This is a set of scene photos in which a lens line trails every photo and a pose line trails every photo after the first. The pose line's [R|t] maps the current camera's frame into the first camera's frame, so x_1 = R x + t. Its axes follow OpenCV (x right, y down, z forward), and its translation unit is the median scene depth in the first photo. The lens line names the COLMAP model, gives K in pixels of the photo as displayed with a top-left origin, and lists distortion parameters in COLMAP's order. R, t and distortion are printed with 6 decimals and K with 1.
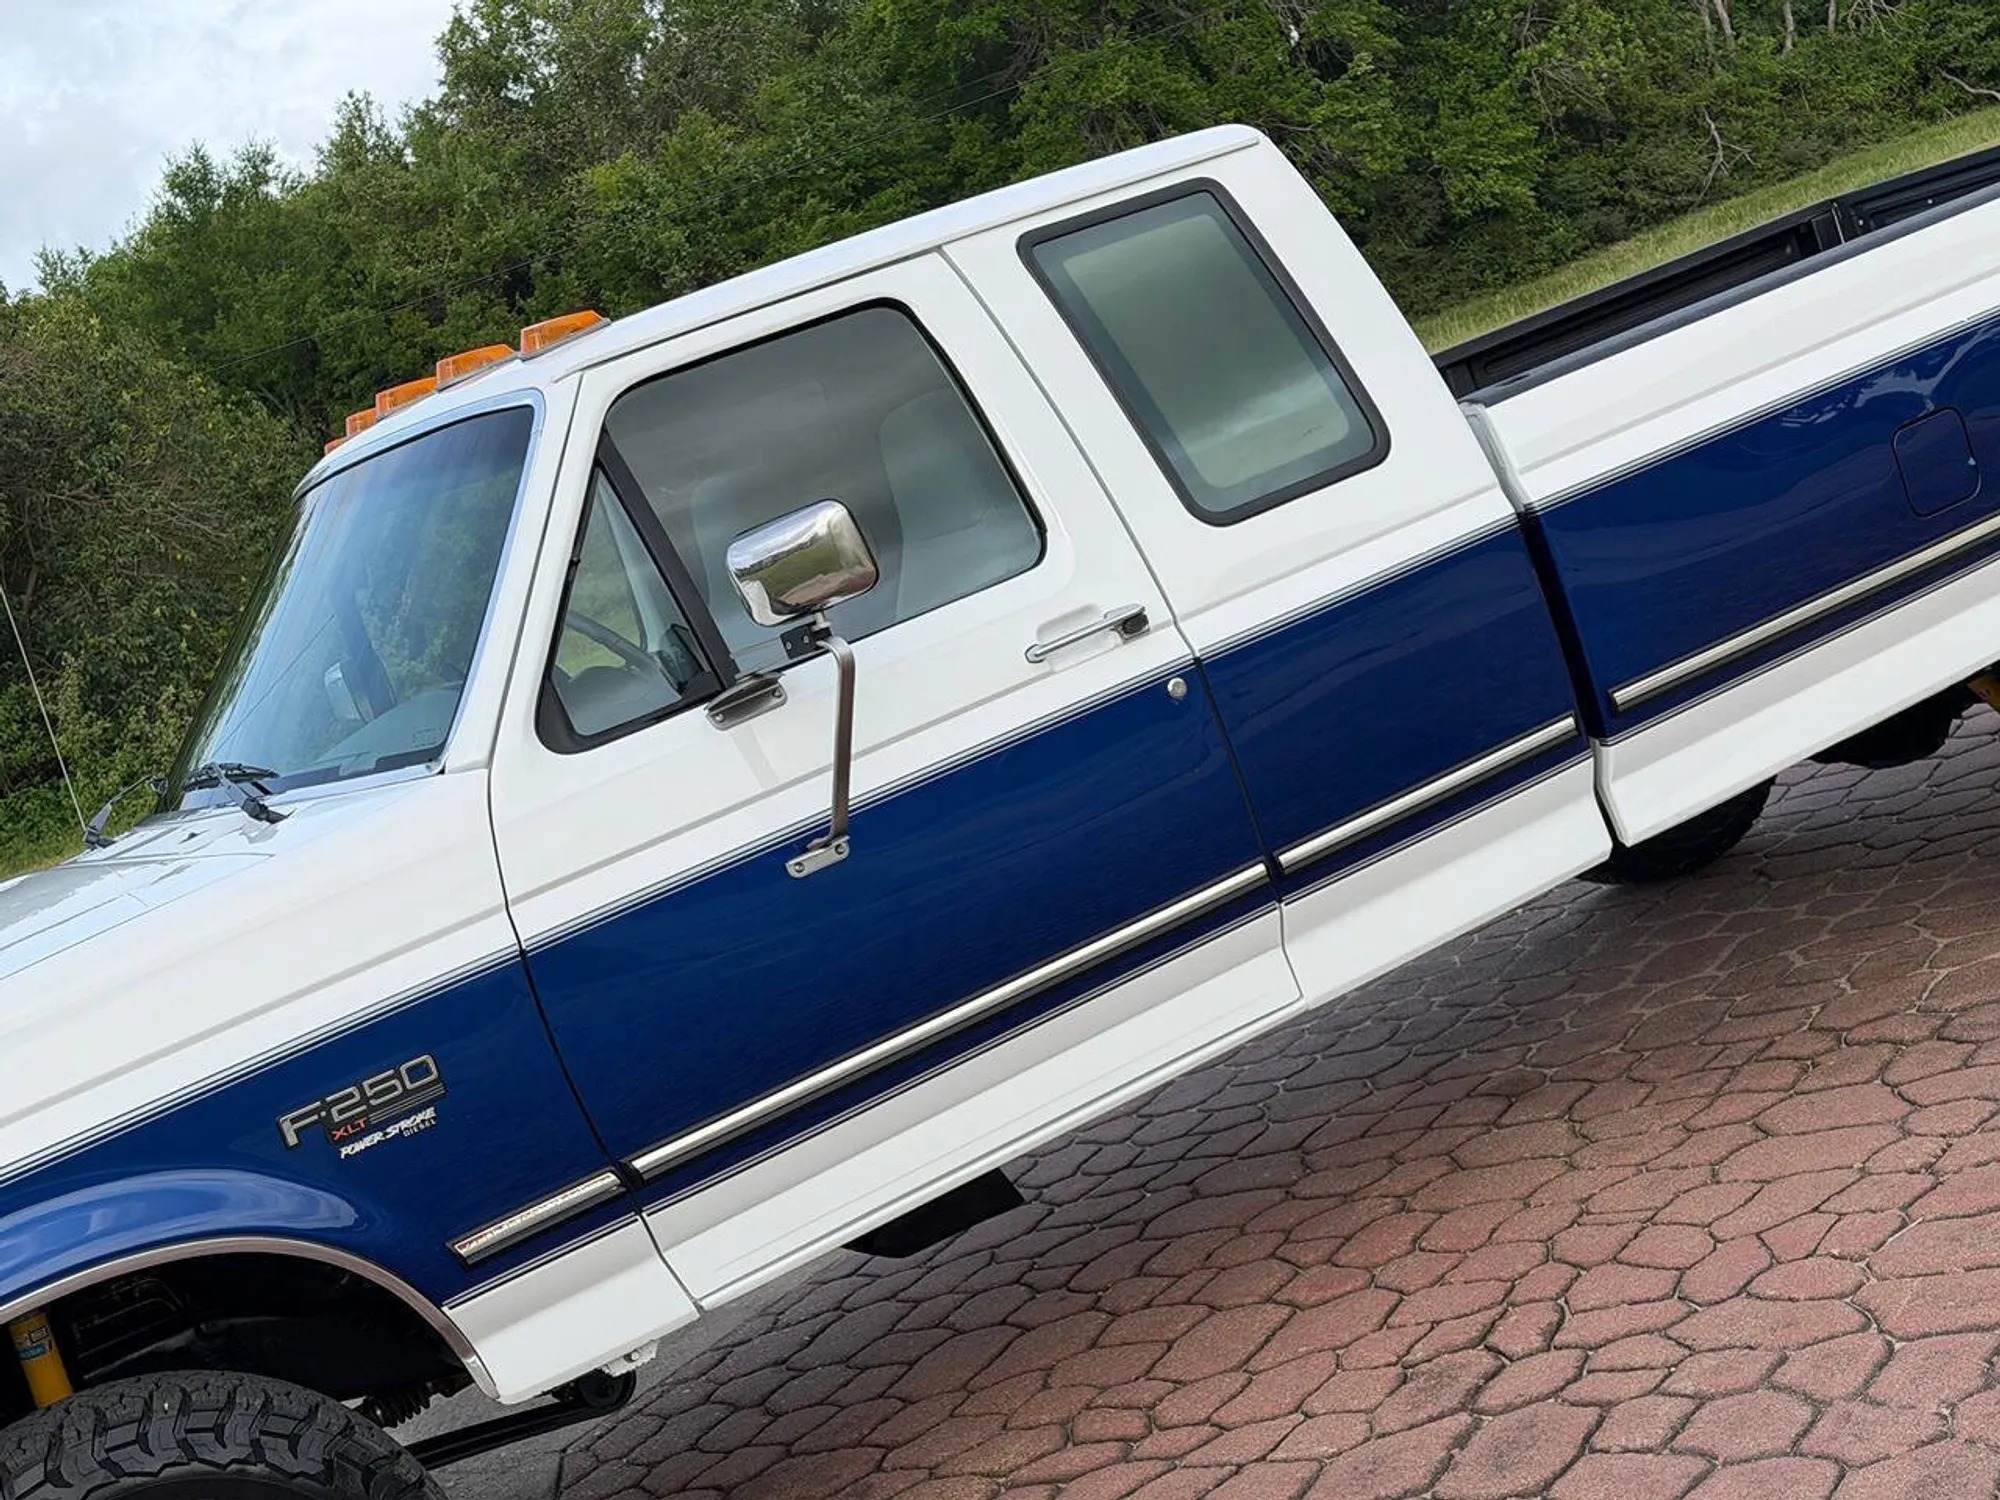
lens RADIAL K [[2921.7, 0, 1000.0], [0, 2921.7, 750.0], [0, 0, 1]] dist [0.149737, -0.088491]
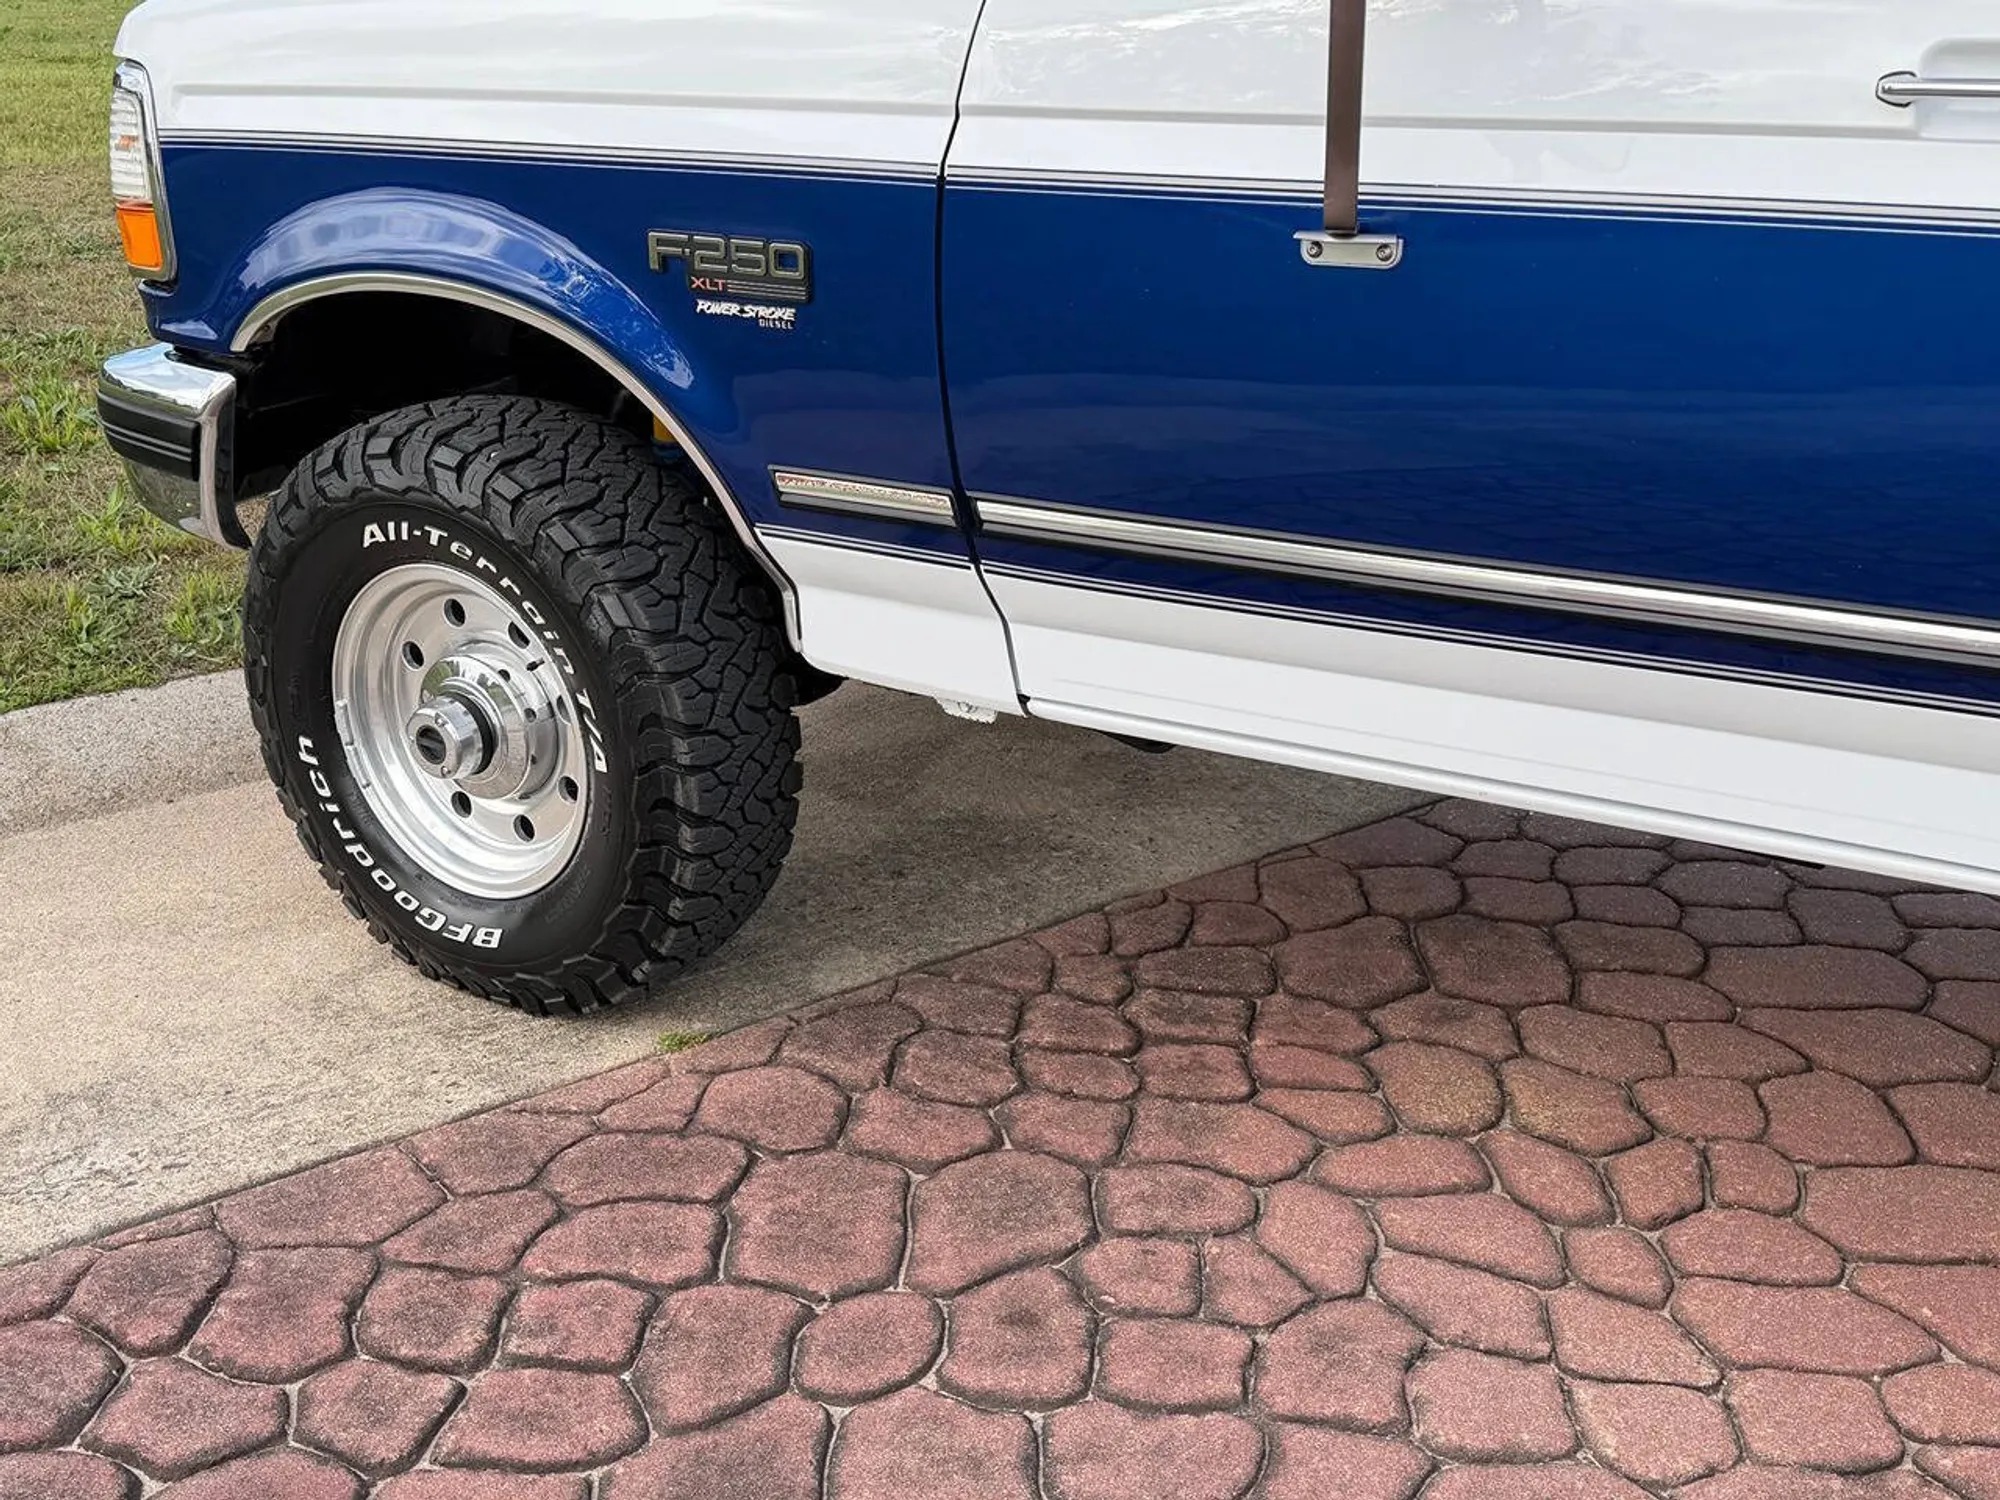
lens RADIAL K [[2354.5, 0, 1009.1], [0, 2354.5, 772.1], [0, 0, 1]] dist [0.207999, -0.456280]
pose [[0.479015, 0.602312, -0.638565, 0.263969], [-0.252584, 0.791264, 0.556868, -0.125432], [0.840682, -0.105457, 0.531162, 0.557216]]
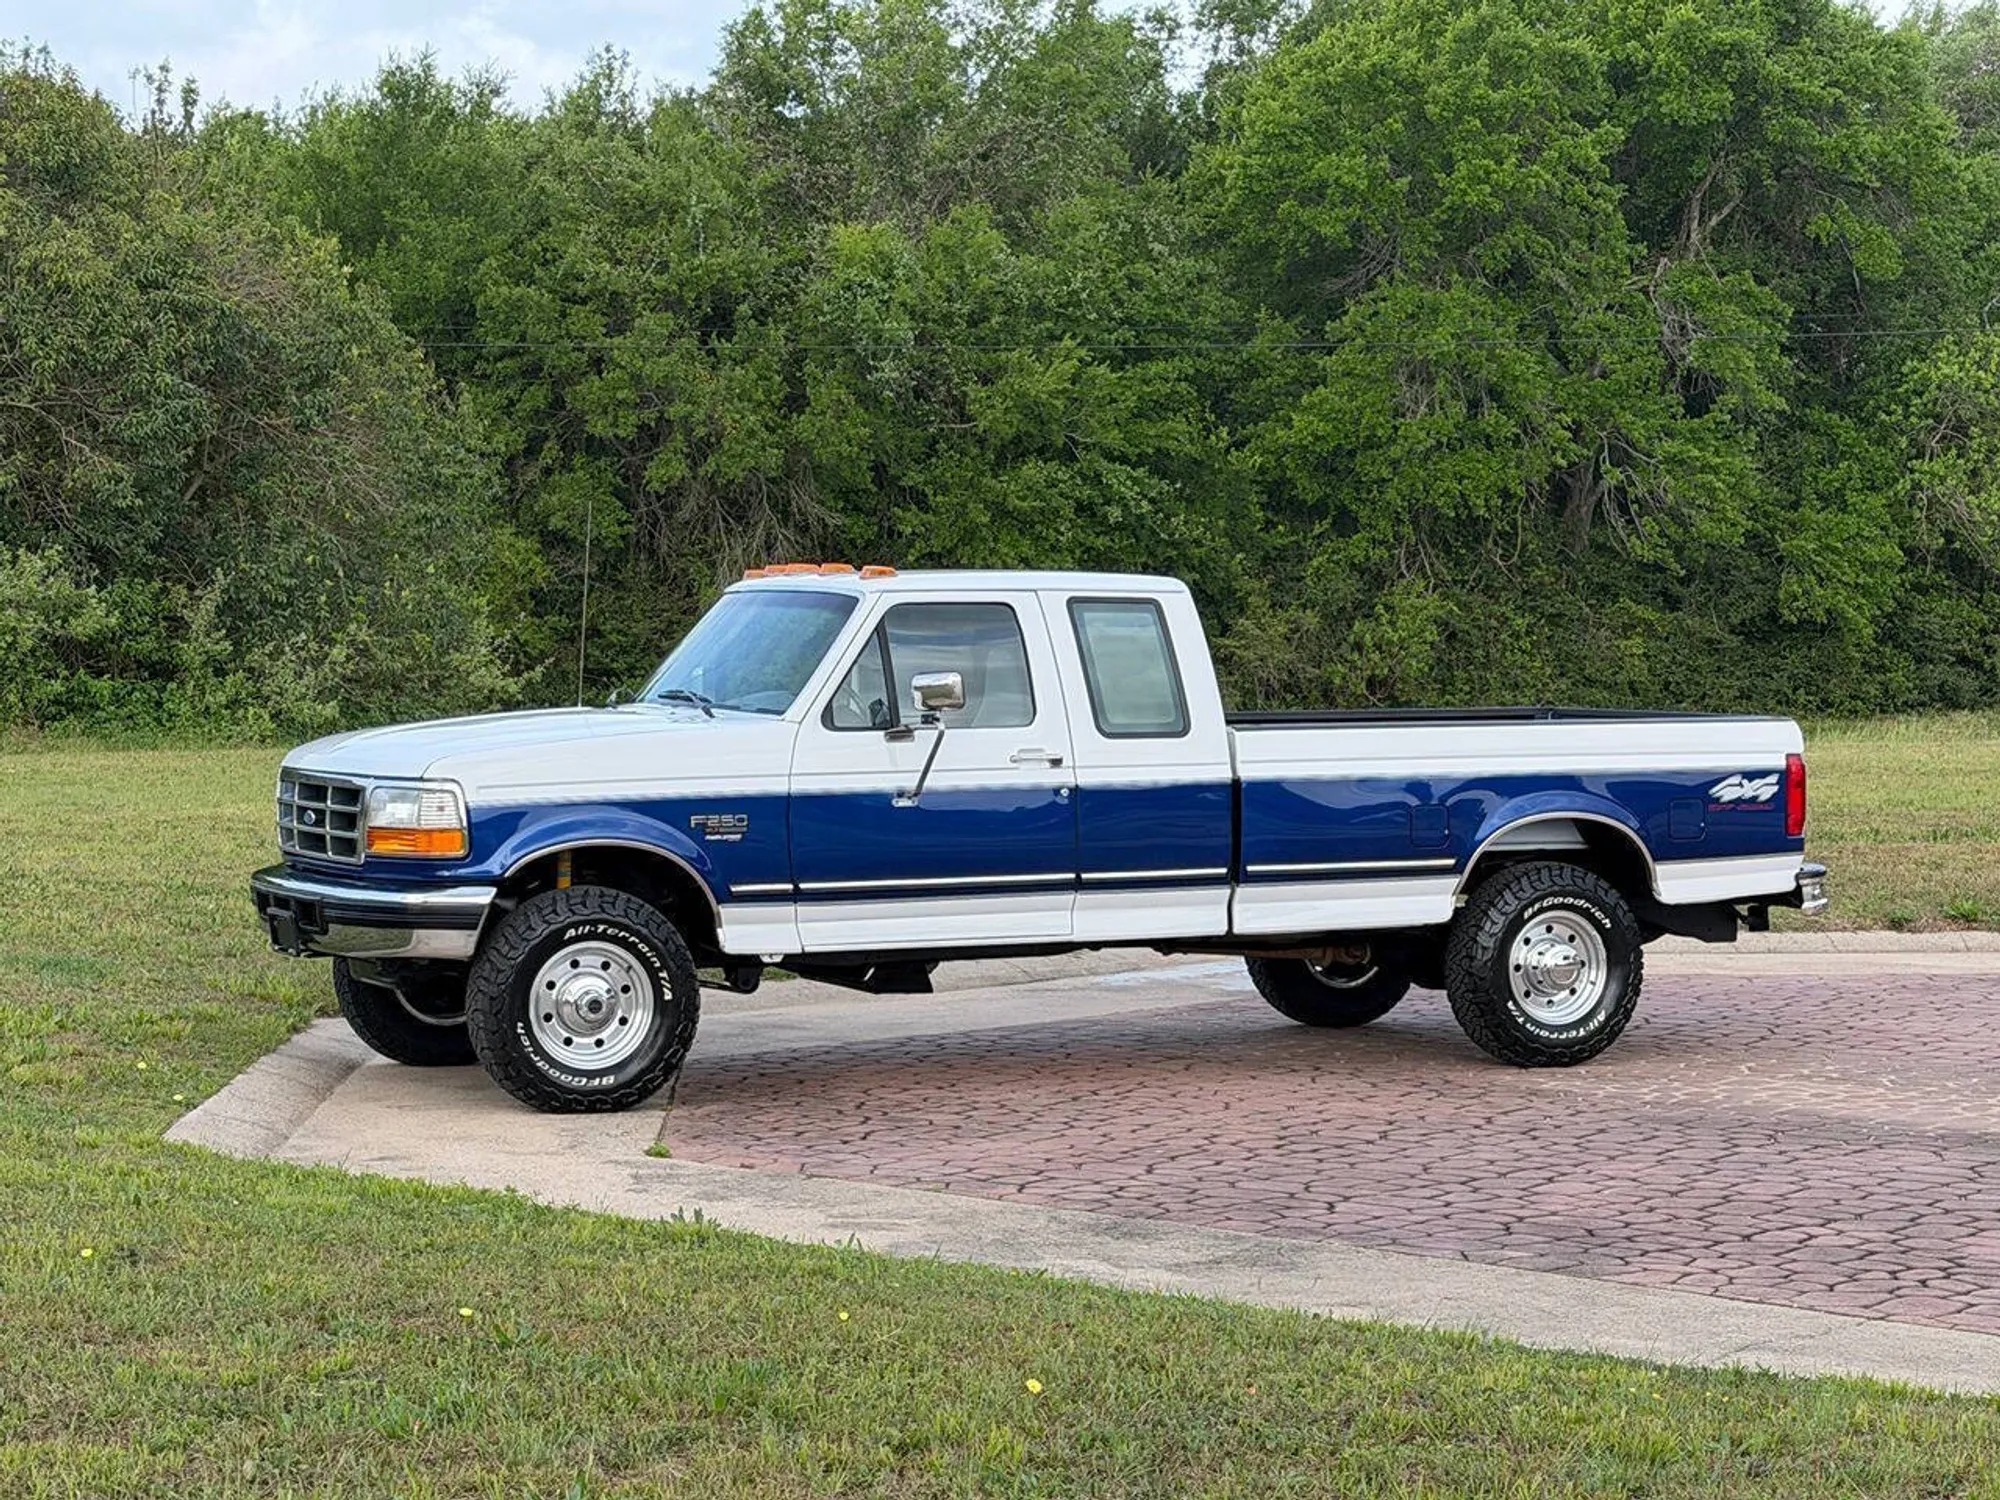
lens RADIAL K [[3991.0, 0, 1000.0], [0, 3991.0, 750.0], [0, 0, 1]] dist [0.112499, 0.243188]
pose [[0.939954, 0.338111, -0.046551, 0.140208], [-0.340726, 0.937515, -0.070503, 0.181944], [0.019804, 0.082131, 0.996425, -2.130399]]
